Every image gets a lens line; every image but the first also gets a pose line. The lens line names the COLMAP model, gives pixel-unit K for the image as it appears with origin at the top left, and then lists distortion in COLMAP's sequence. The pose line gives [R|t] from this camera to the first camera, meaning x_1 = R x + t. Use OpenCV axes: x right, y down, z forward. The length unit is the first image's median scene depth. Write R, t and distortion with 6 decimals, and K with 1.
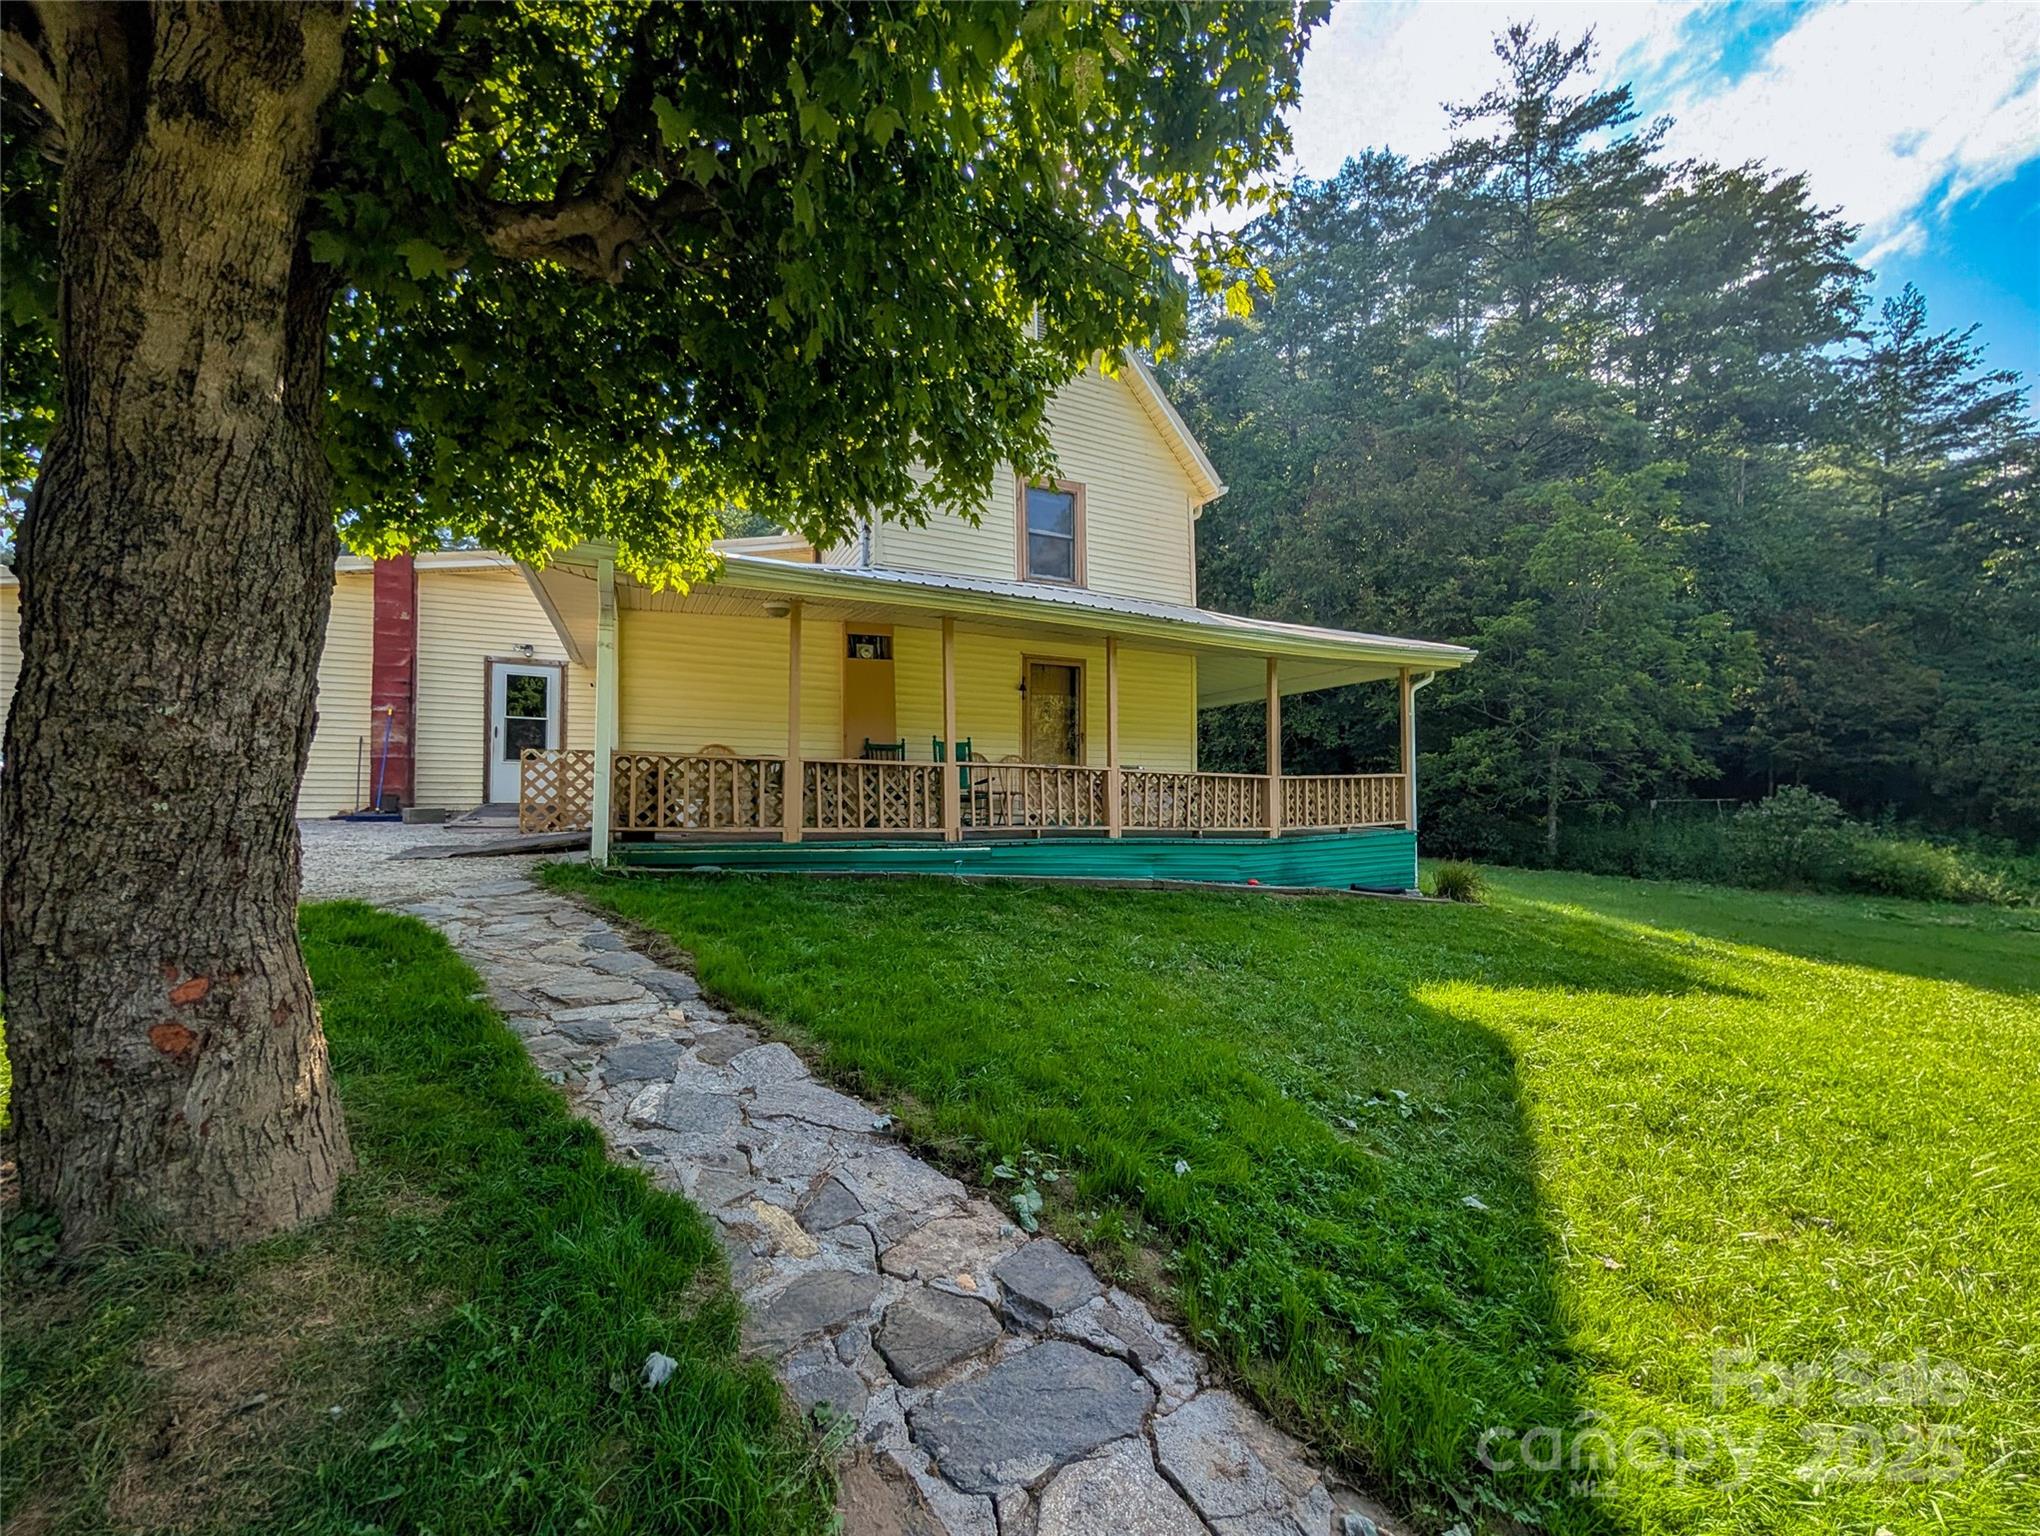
lens RADIAL K [[780.8, 0, 999.6], [0, 780.8, 769.6], [0, 0, 1]] dist [-0.005664, 0.000256]
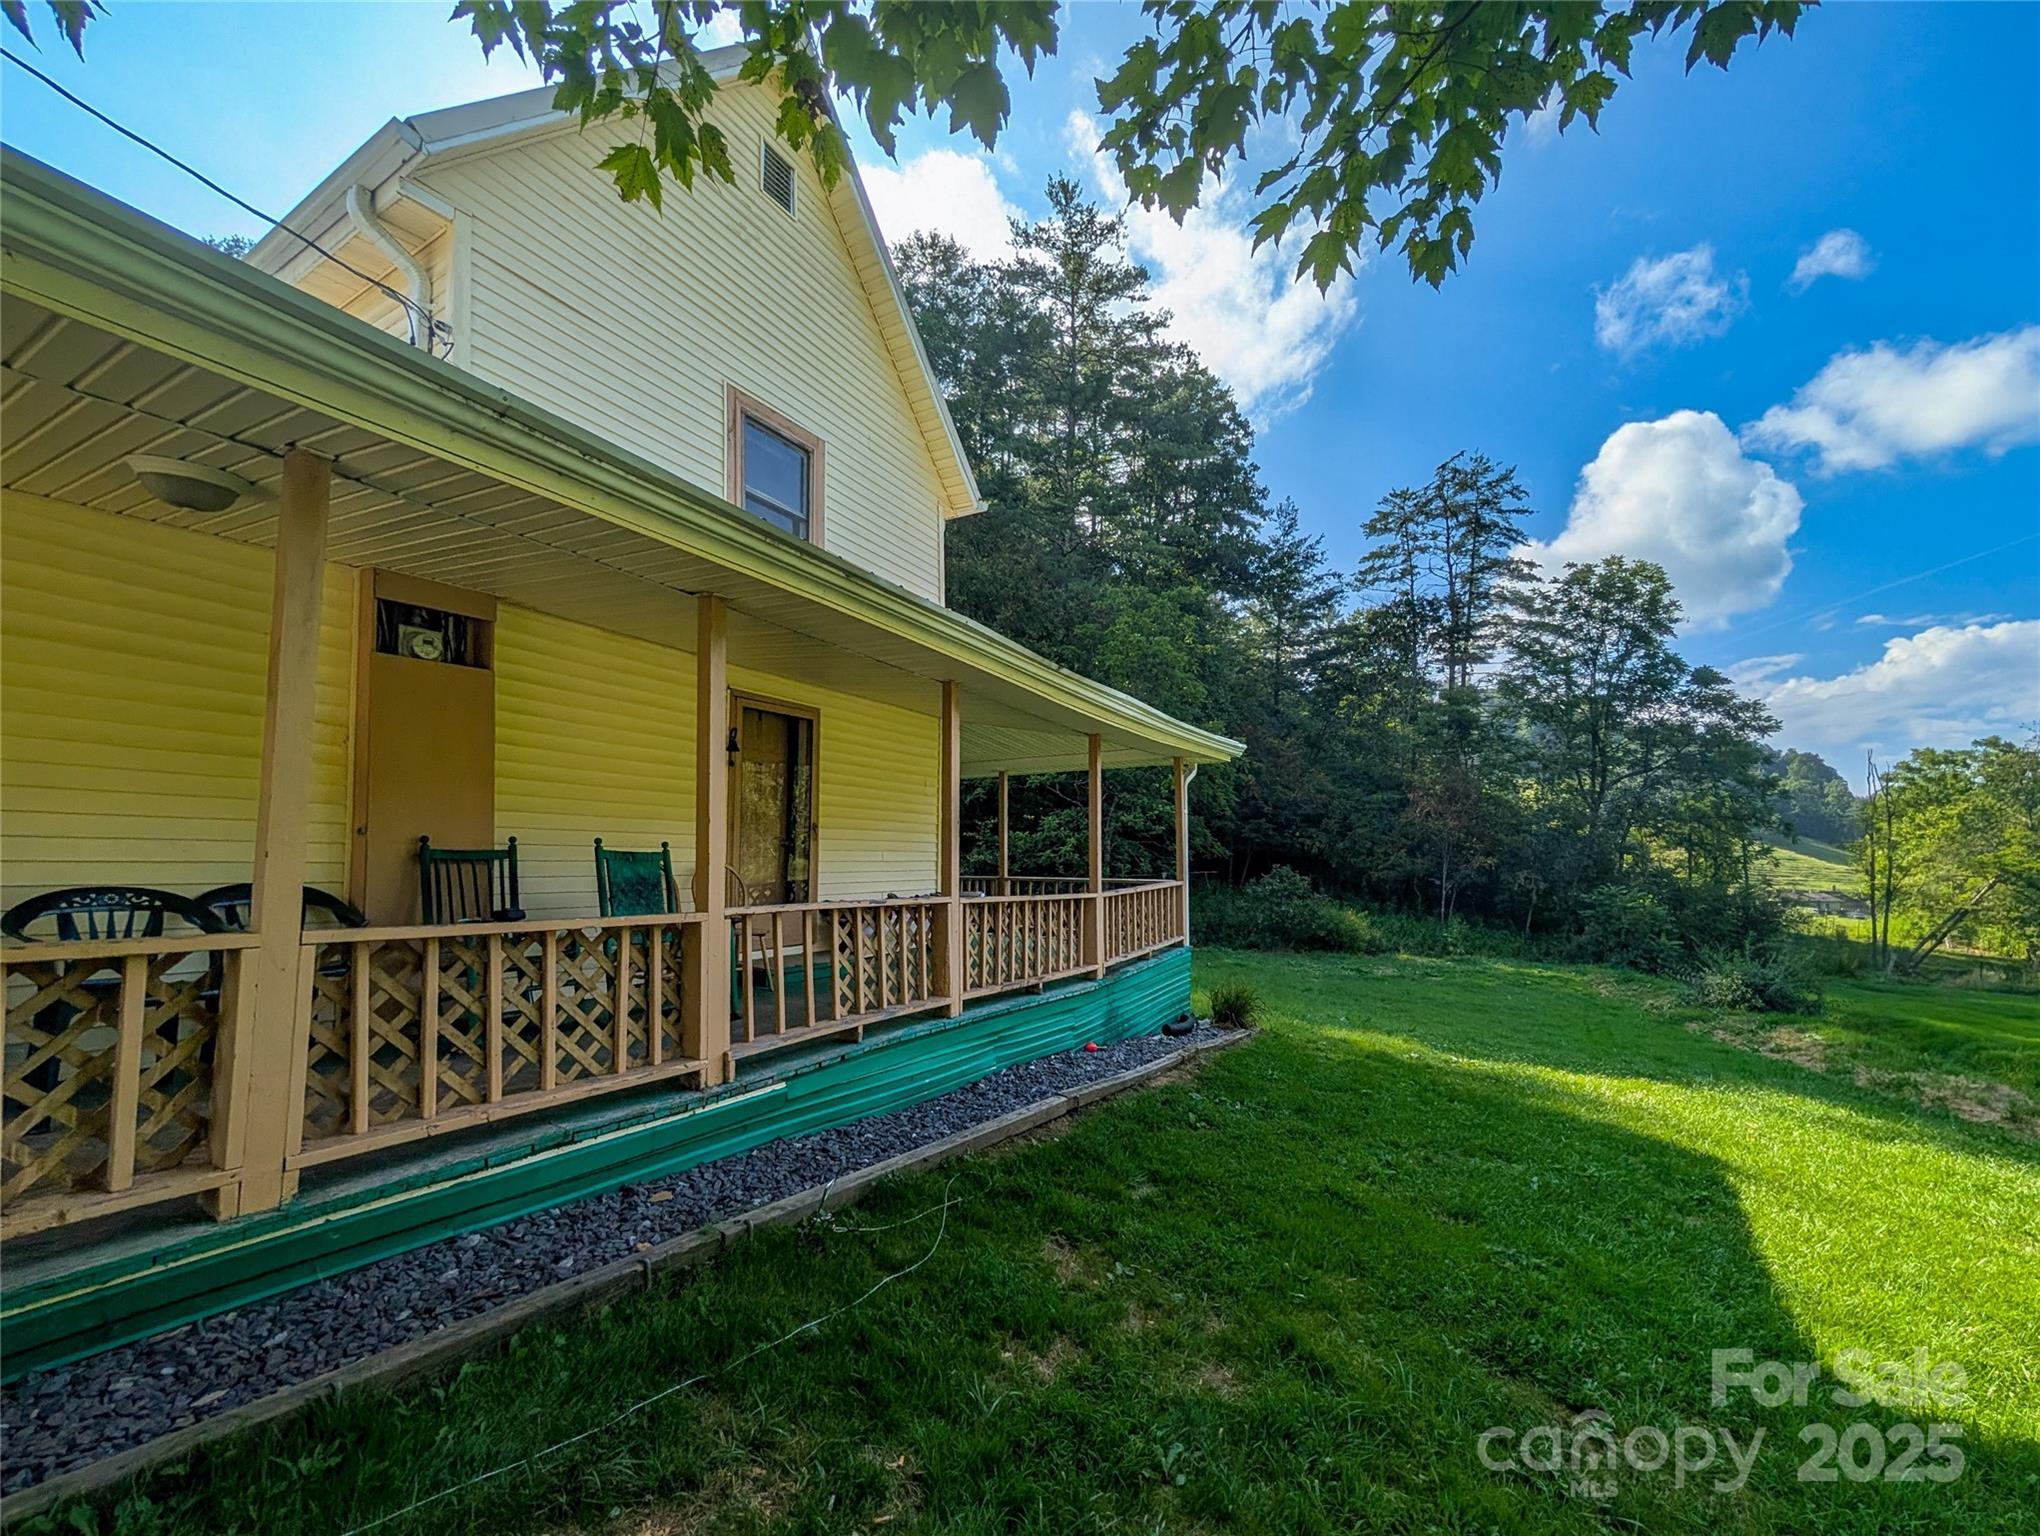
lens RADIAL K [[812.1, 0, 1025.8], [0, 812.1, 808.3], [0, 0, 1]] dist [-0.000087, -0.000119]
pose [[0.814723, 0.032851, 0.578918, -0.142350], [-0.016102, 0.999291, -0.034044, -0.041509], [-0.579626, 0.018415, 0.814674, 0.377482]]
